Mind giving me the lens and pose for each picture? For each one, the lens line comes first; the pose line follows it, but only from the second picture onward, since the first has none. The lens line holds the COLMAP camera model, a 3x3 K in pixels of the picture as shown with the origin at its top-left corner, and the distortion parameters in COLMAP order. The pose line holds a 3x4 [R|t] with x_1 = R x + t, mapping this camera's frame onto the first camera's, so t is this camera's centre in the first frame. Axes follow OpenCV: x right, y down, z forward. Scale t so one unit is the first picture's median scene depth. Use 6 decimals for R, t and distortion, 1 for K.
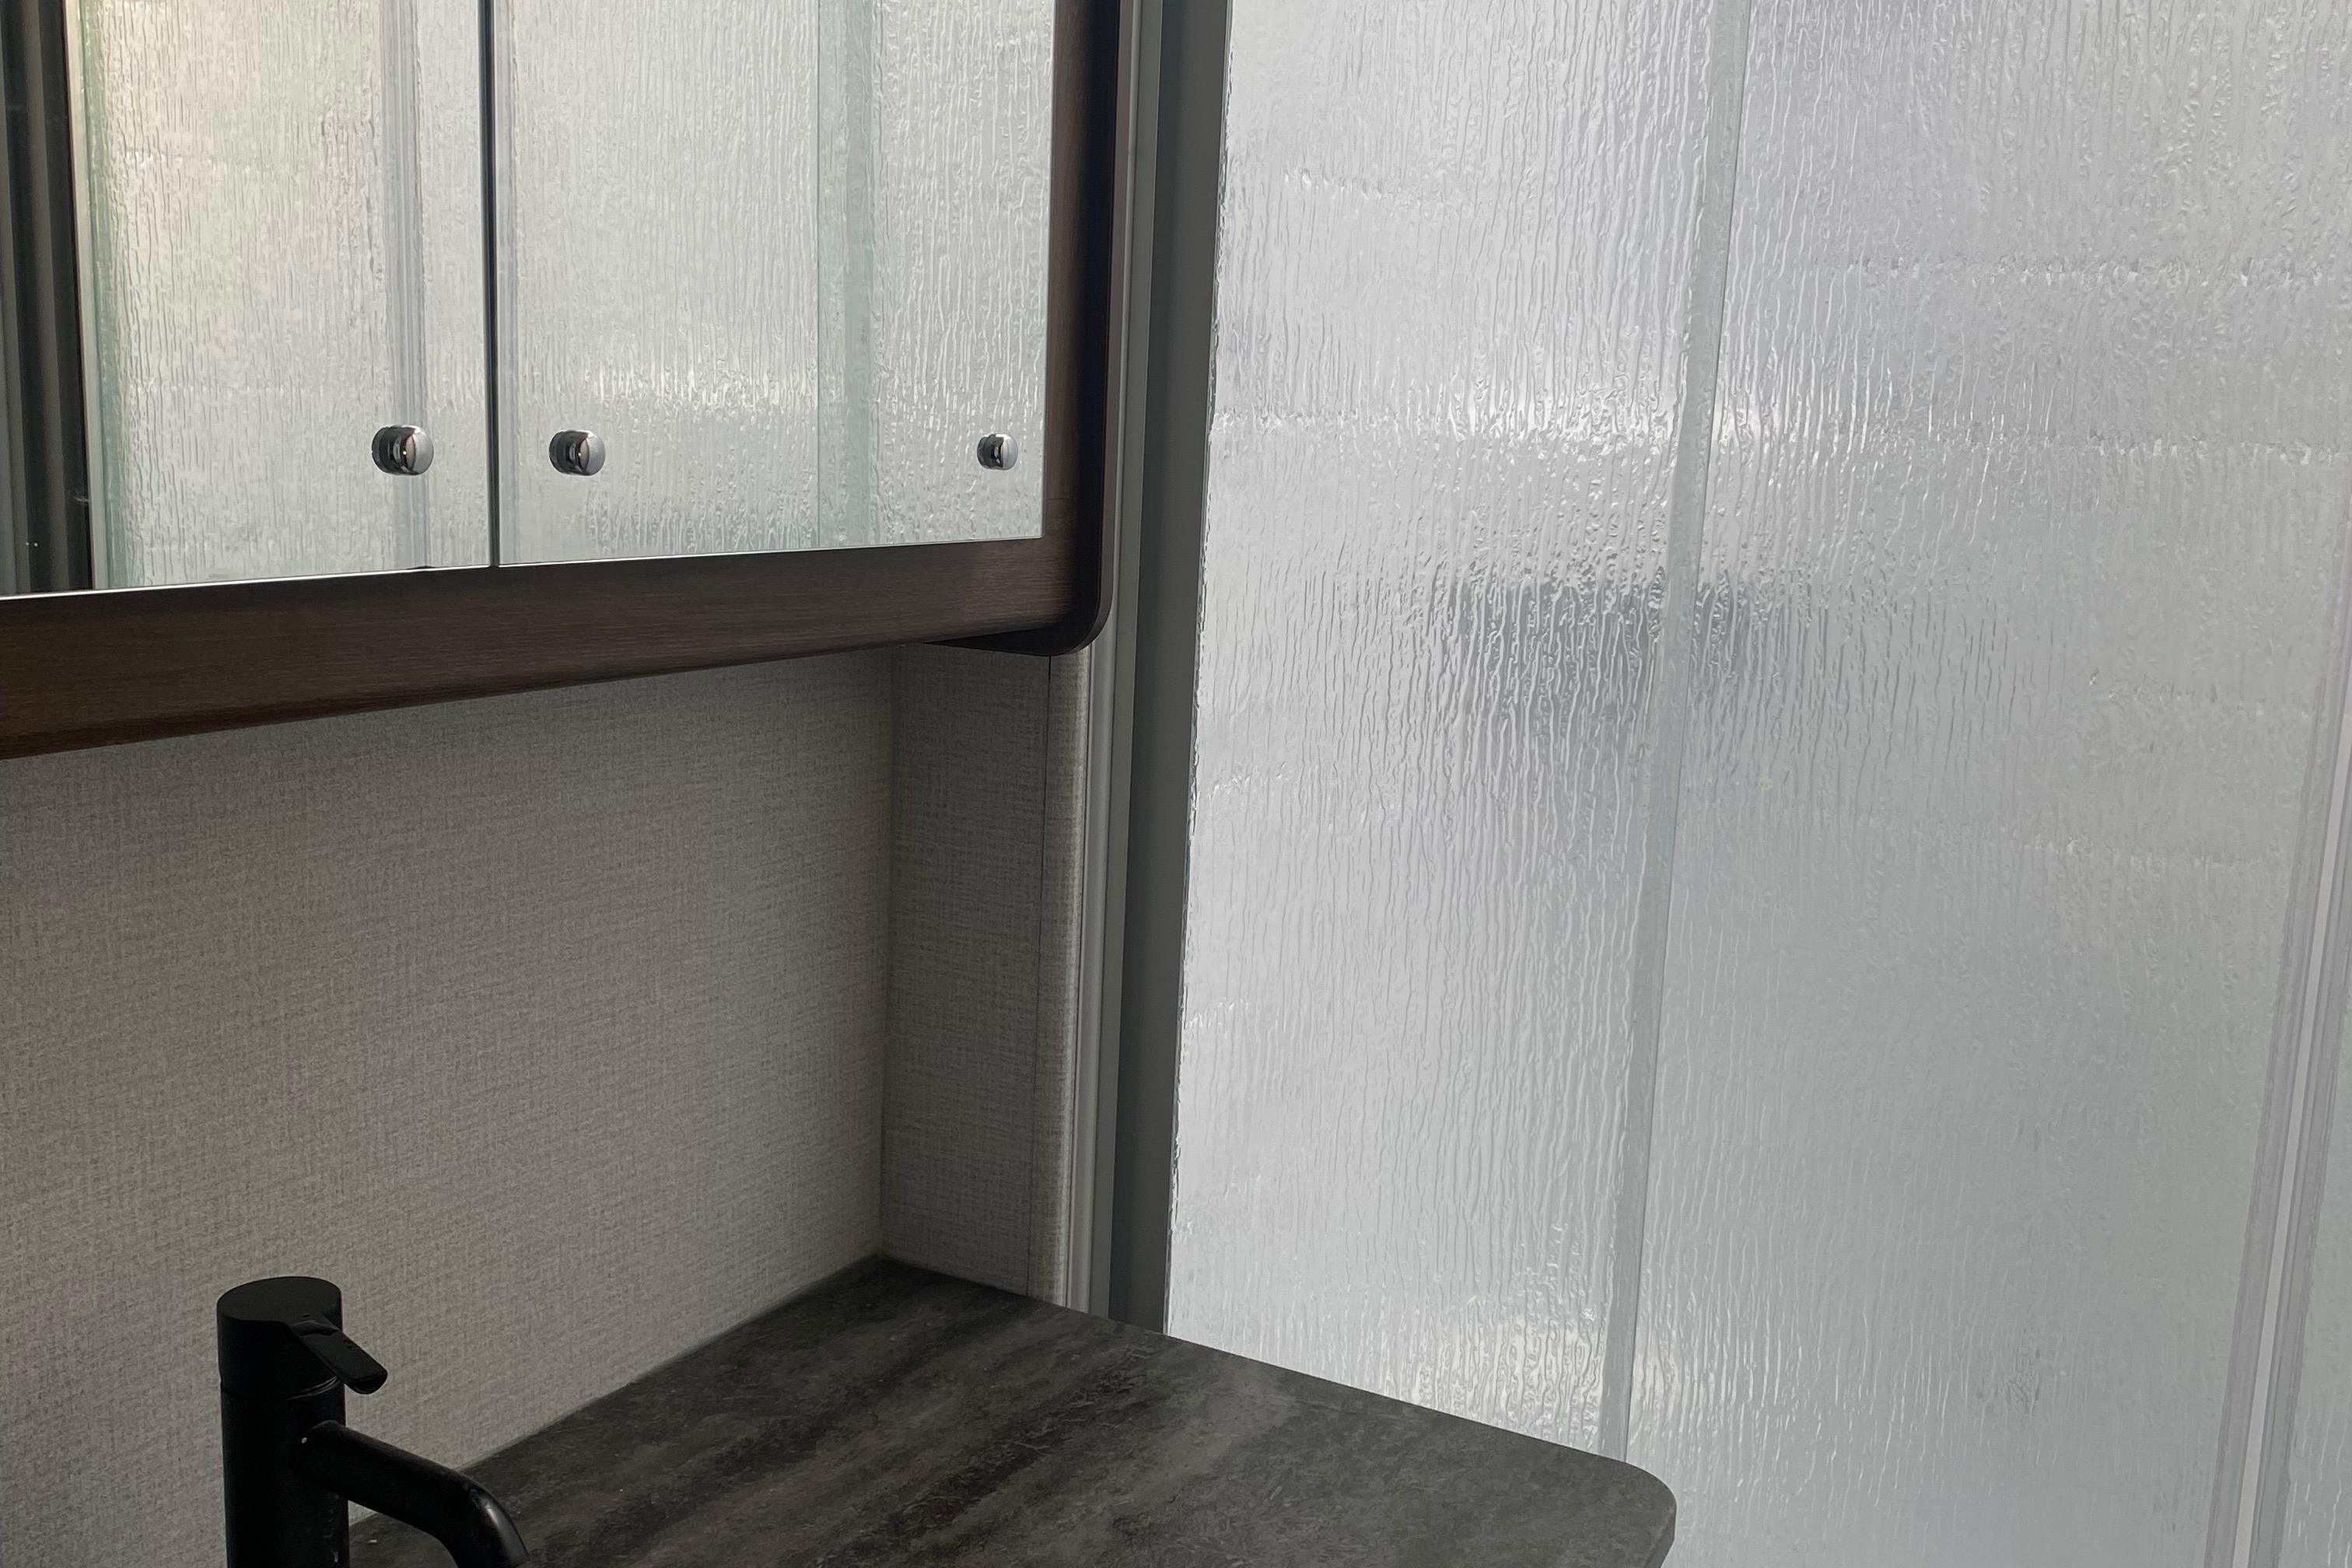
lens RADIAL K [[2255.2, 0, 1176.0], [0, 2255.2, 784.0], [0, 0, 1]] dist [0.111191, -0.156969]
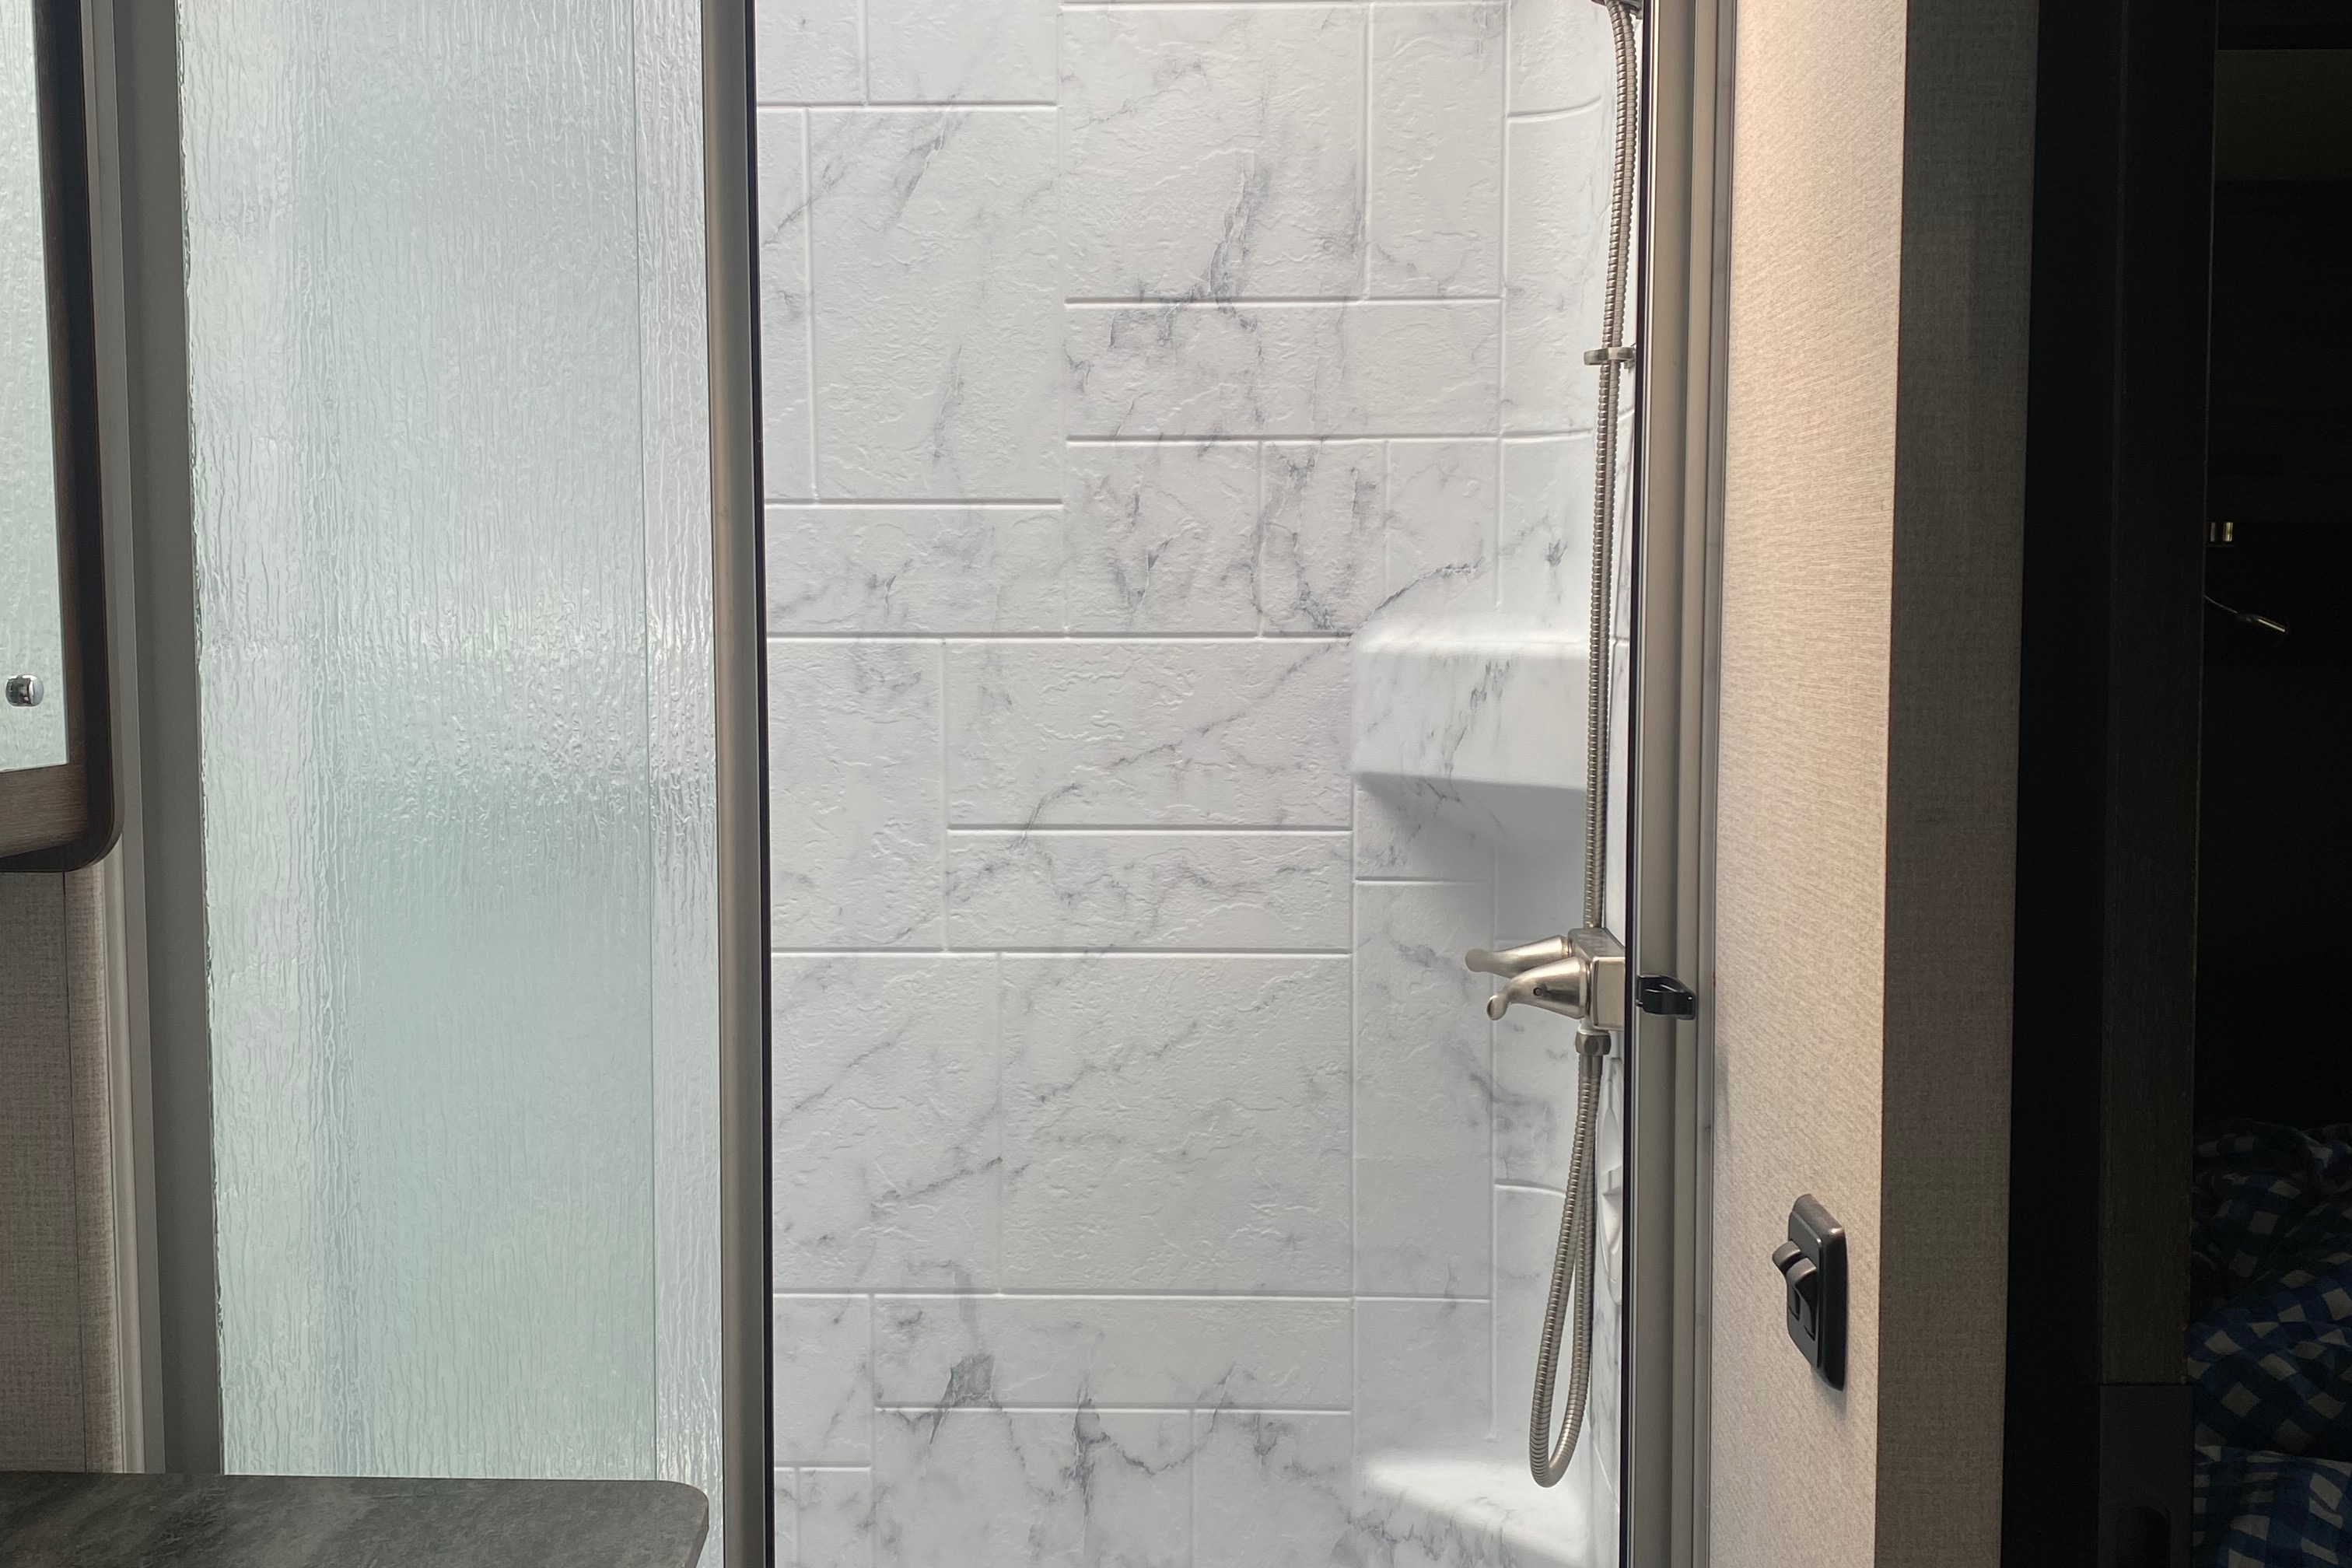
lens RADIAL K [[2255.2, 0, 1176.0], [0, 2255.2, 784.0], [0, 0, 1]] dist [0.111191, -0.156969]
pose [[0.877199, -0.078989, 0.473584, -0.107645], [0.120269, 0.991076, -0.057469, 0.029902], [-0.464819, 0.107370, 0.878872, -0.235558]]
